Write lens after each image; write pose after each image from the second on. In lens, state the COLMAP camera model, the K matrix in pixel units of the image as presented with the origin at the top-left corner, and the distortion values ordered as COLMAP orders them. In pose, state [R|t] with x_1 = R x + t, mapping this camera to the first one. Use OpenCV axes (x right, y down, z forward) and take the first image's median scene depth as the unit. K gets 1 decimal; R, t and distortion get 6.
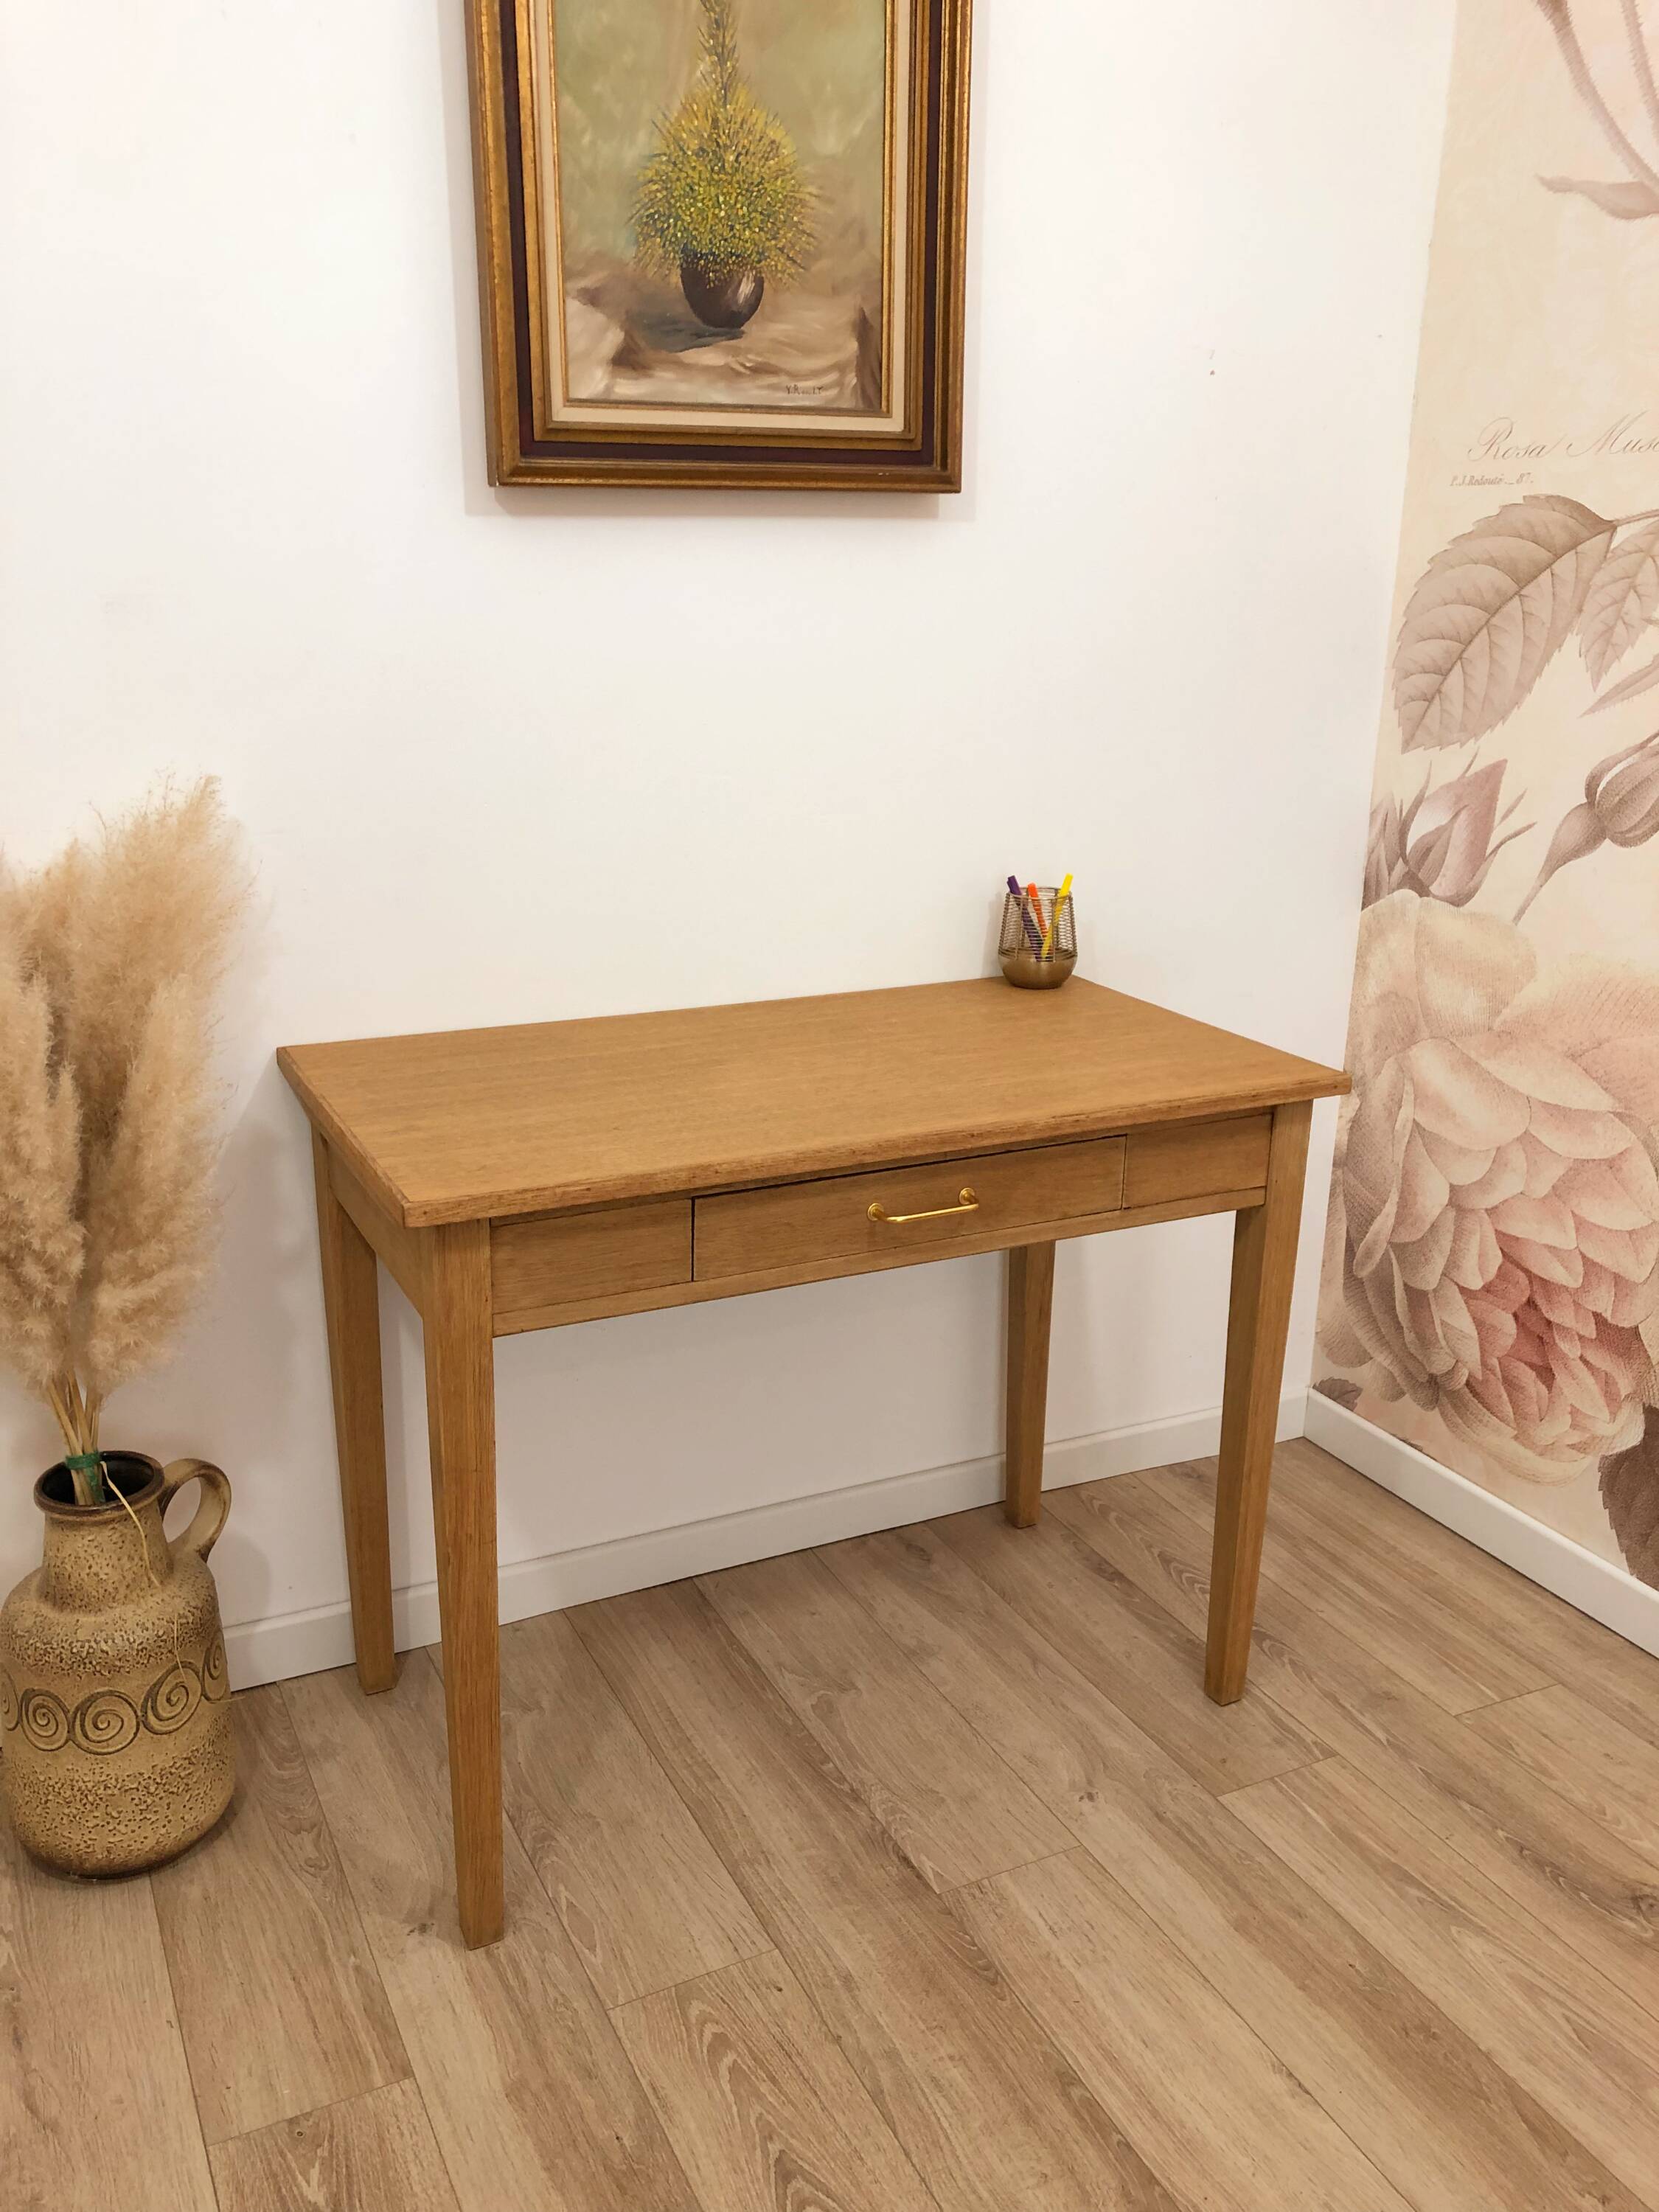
lens RADIAL K [[1824.7, 0, 834.4], [0, 1824.7, 1074.0], [0, 0, 1]] dist [0.034333, -0.027013]
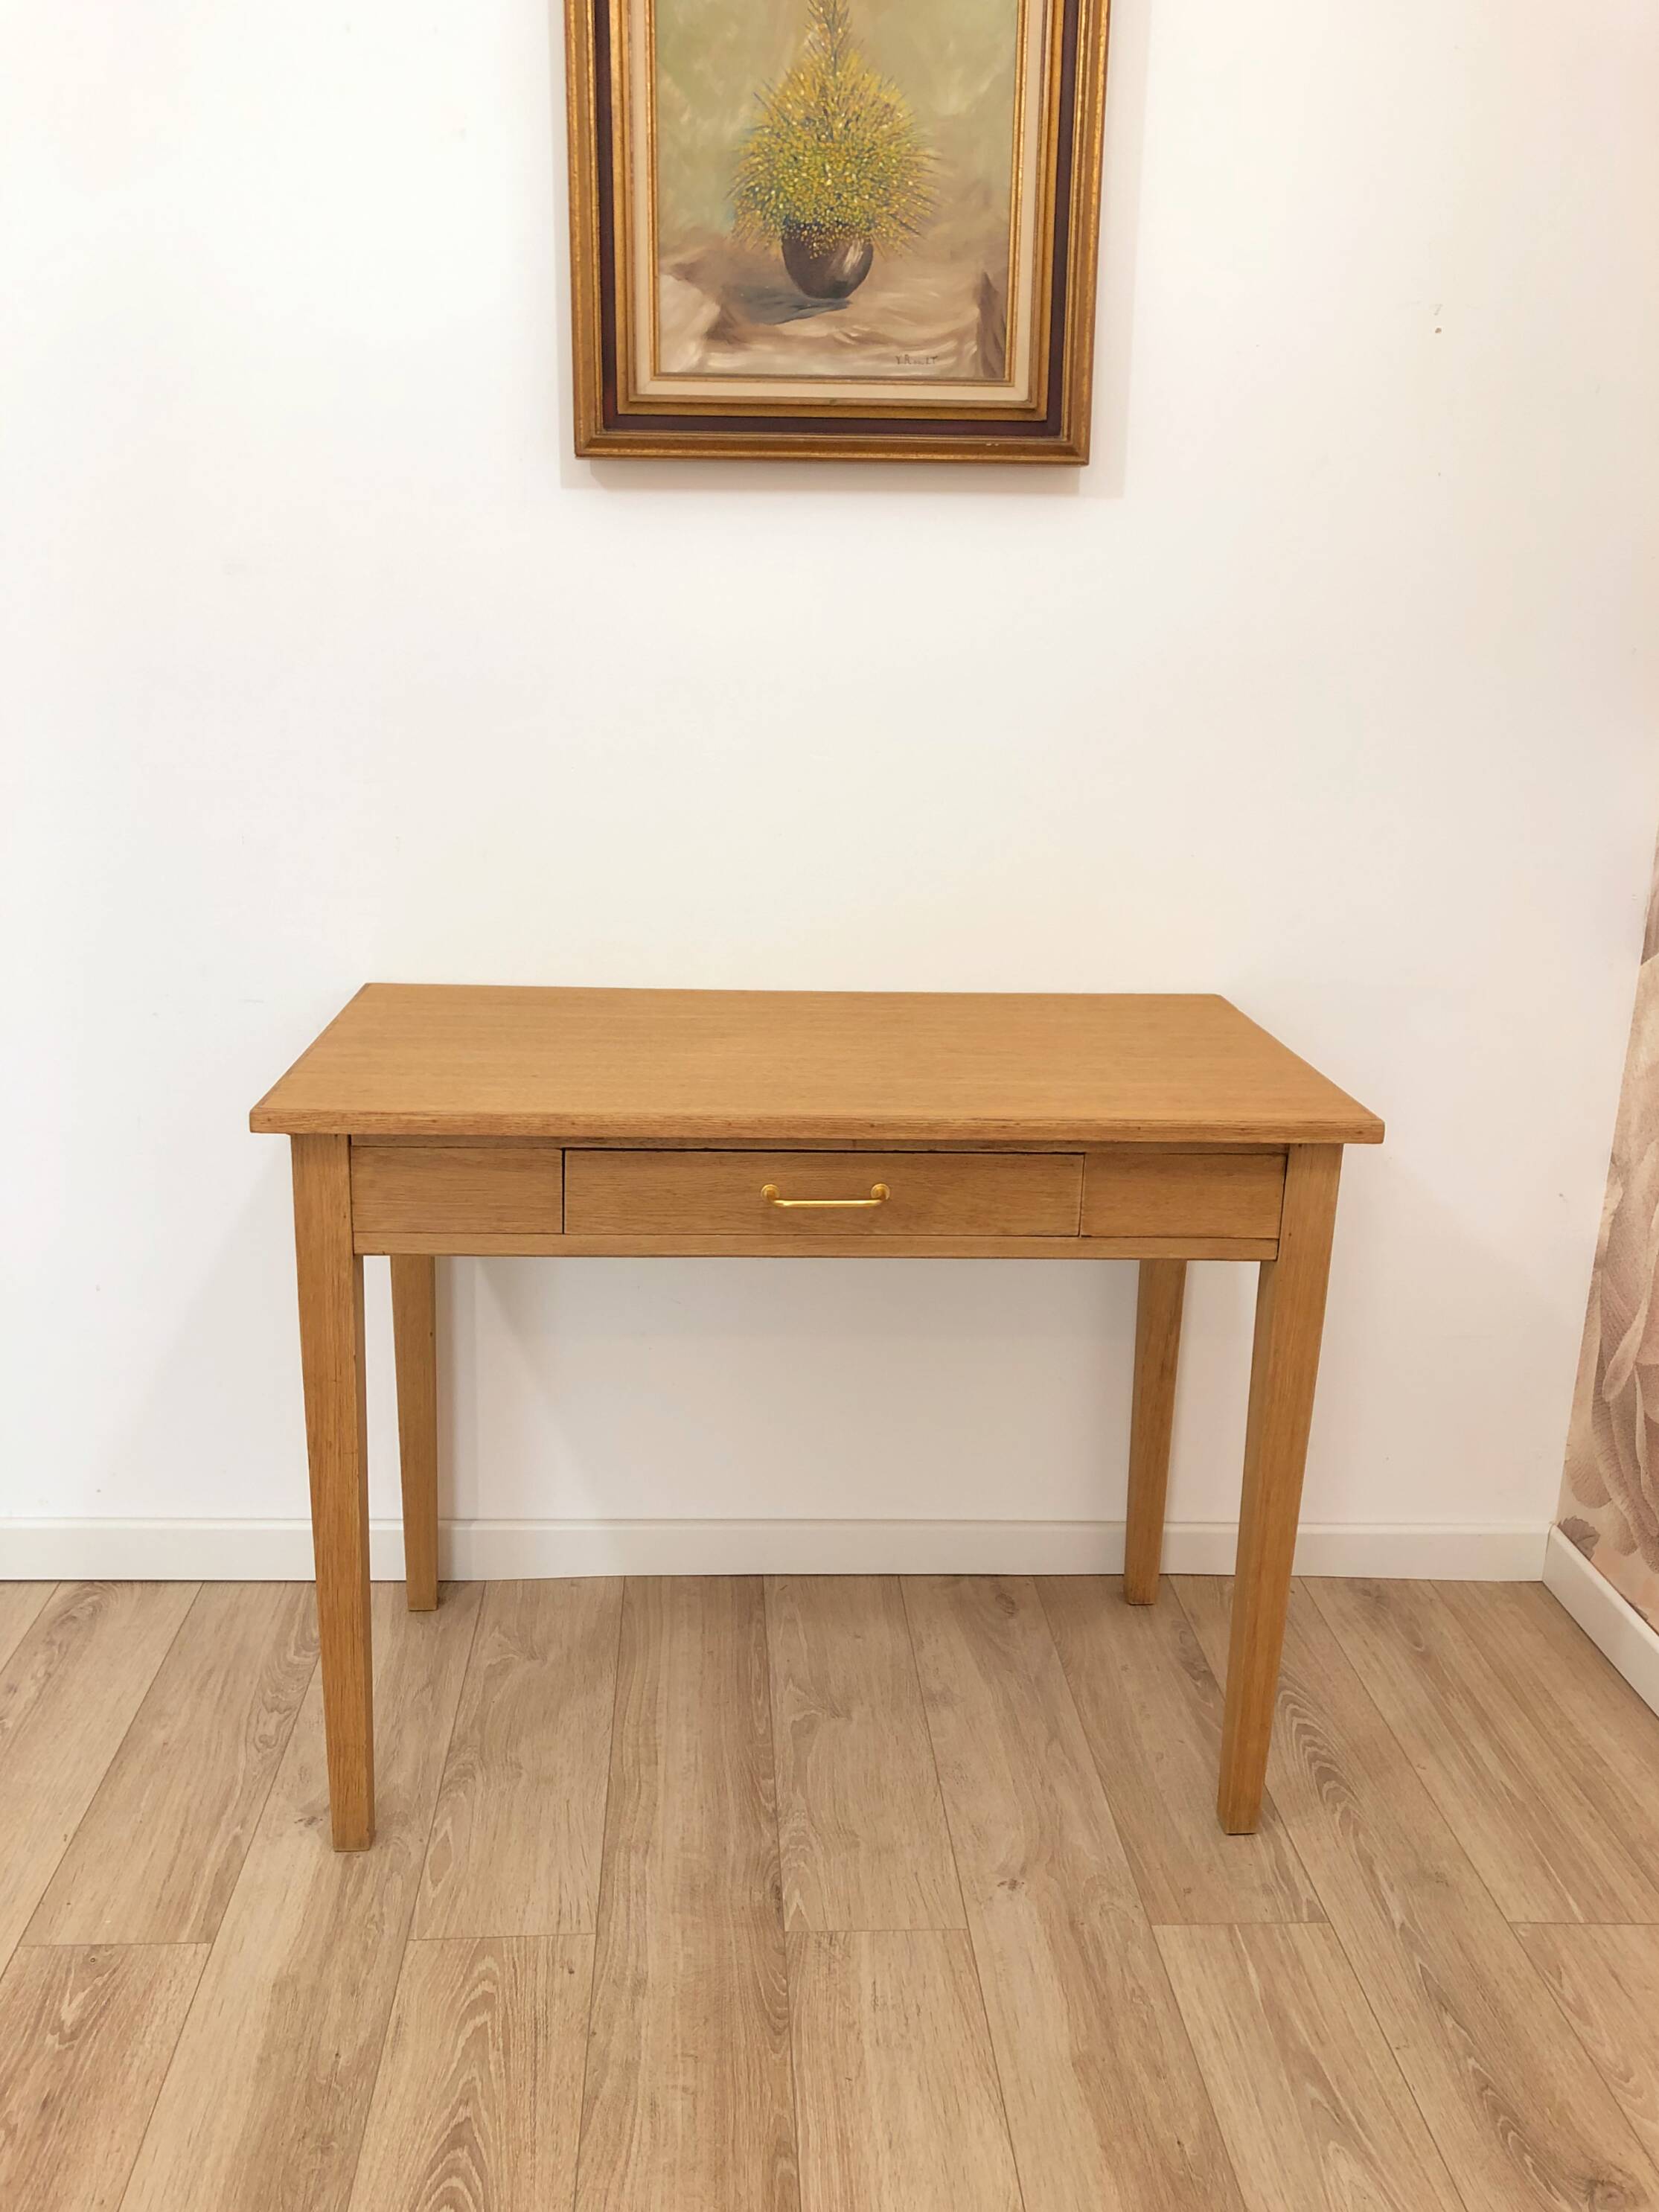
lens RADIAL K [[1824.7, 0, 822.3], [0, 1824.7, 1080.7], [0, 0, 1]] dist [0.034333, -0.027013]
pose [[0.919751, 0.105826, -0.377967, 0.357541], [-0.117362, 0.993061, -0.007546, 0.018715], [0.374545, 0.051299, 0.925788, 0.108729]]
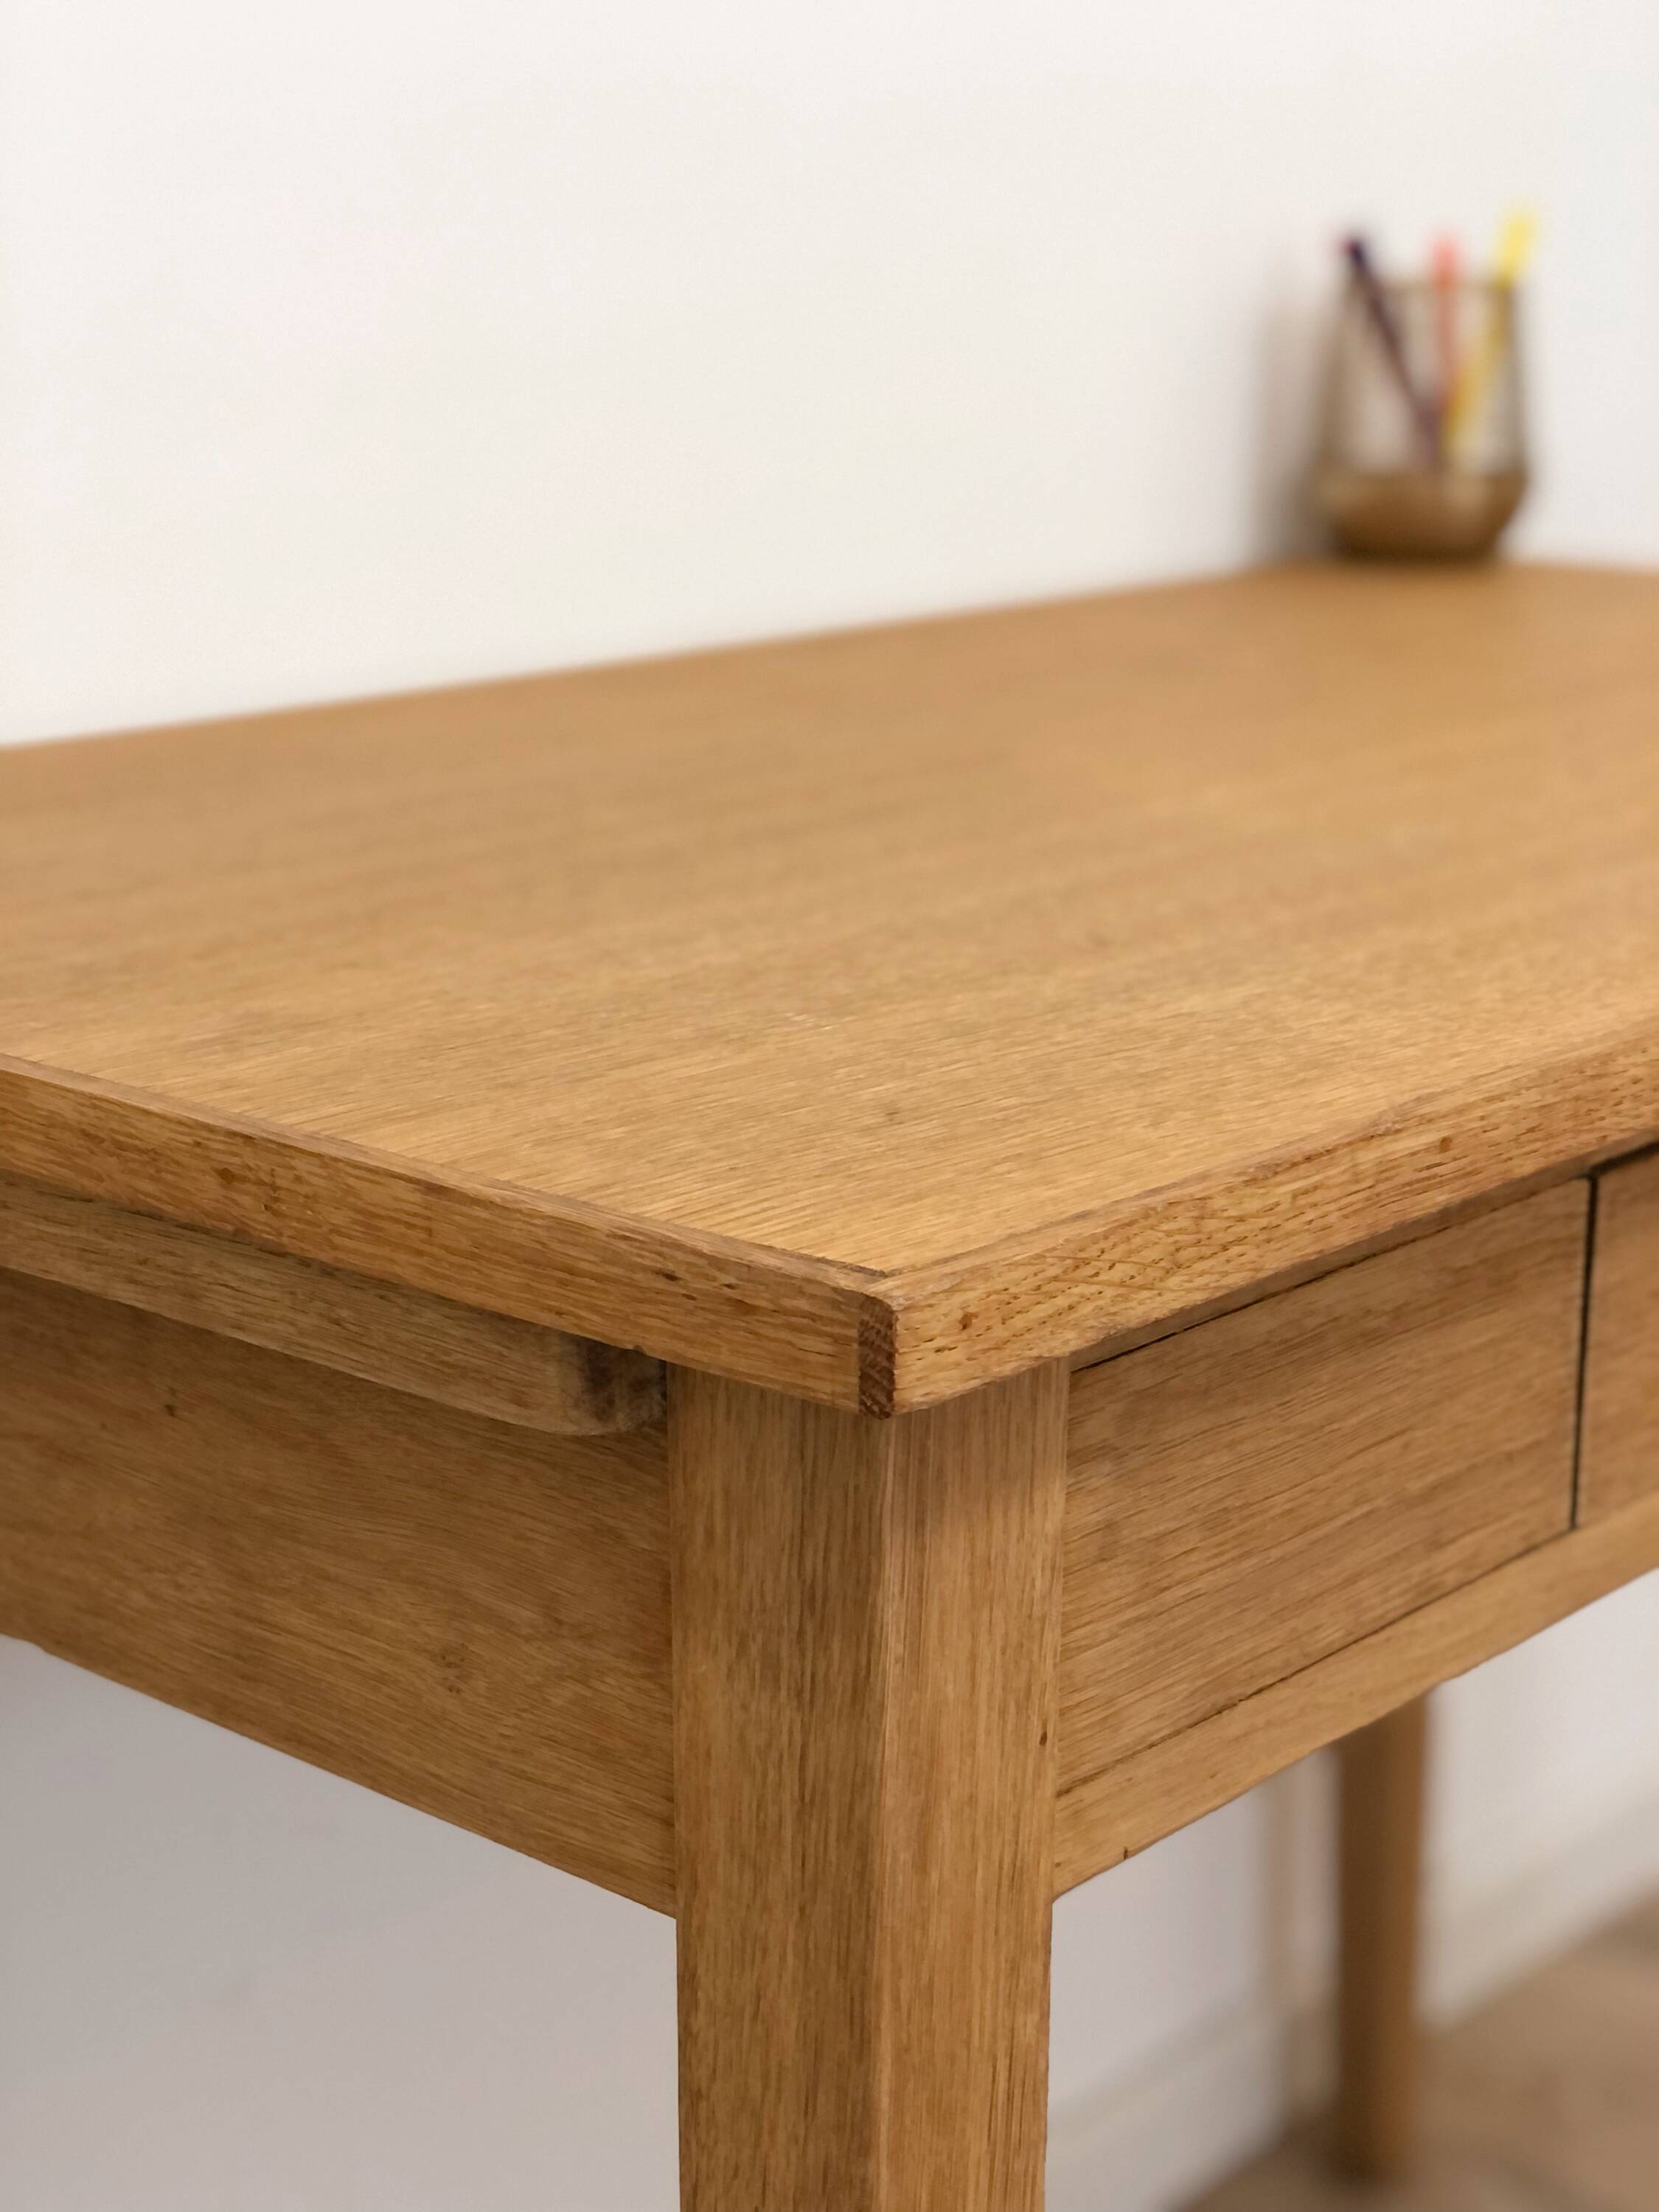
lens RADIAL K [[3677.7, 0, 818.1], [0, 3677.7, 1103.1], [0, 0, 1]] dist [-0.045264, 0.000000]
pose [[0.927215, -0.109575, 0.358143, -0.284292], [0.115157, 0.993331, 0.005778, 0.038192], [-0.356388, 0.035885, 0.933649, 0.500772]]
